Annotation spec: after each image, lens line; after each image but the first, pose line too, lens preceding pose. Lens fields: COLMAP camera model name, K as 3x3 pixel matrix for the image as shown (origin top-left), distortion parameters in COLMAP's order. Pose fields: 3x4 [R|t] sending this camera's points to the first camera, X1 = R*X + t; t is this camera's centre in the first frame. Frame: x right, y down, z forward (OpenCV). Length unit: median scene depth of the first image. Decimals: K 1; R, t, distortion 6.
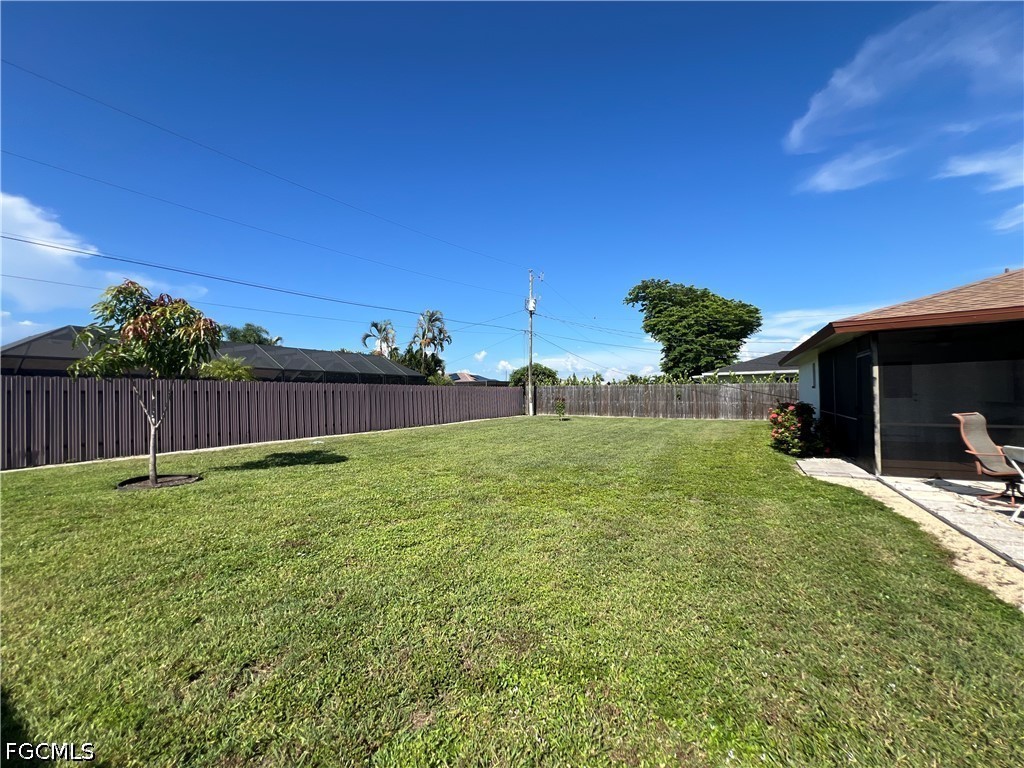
lens RADIAL K [[409.7, 0, 511.5], [0, 409.7, 386.4], [0, 0, 1]] dist [-0.001985, 0.001114]
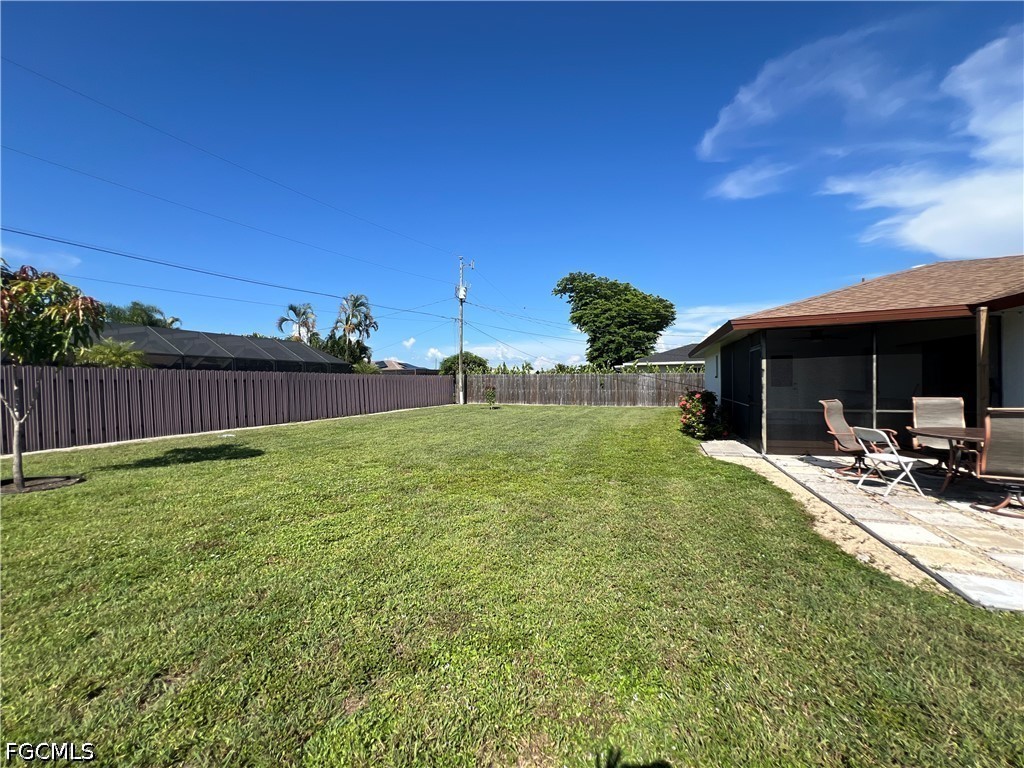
lens RADIAL K [[409.7, 0, 511.5], [0, 409.7, 386.4], [0, 0, 1]] dist [-0.001985, 0.001114]
pose [[0.985691, -0.000923, 0.168559, -0.001531], [-0.003857, 0.999600, 0.028024, -0.004483], [-0.168517, -0.028273, 0.985293, -0.018636]]
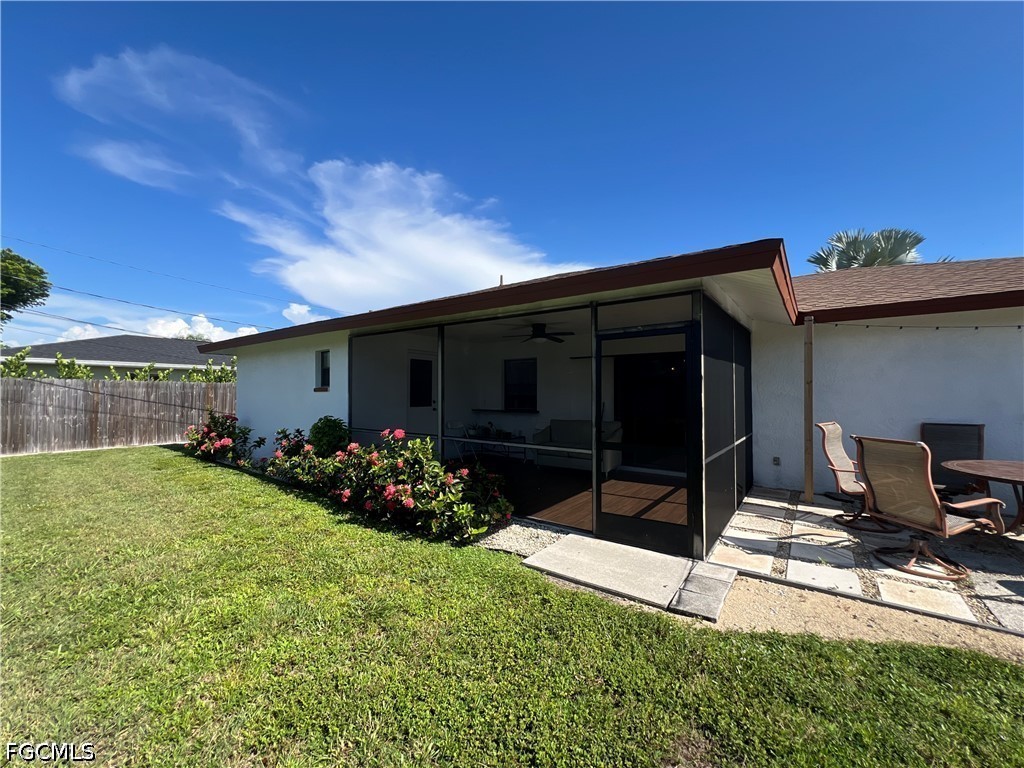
lens RADIAL K [[409.7, 0, 511.5], [0, 409.7, 386.4], [0, 0, 1]] dist [-0.001985, 0.001114]
pose [[0.125499, 0.028241, 0.991692, 0.551426], [-0.021009, 0.999446, -0.025803, 0.016456], [-0.991871, -0.017596, 0.126022, 2.149343]]
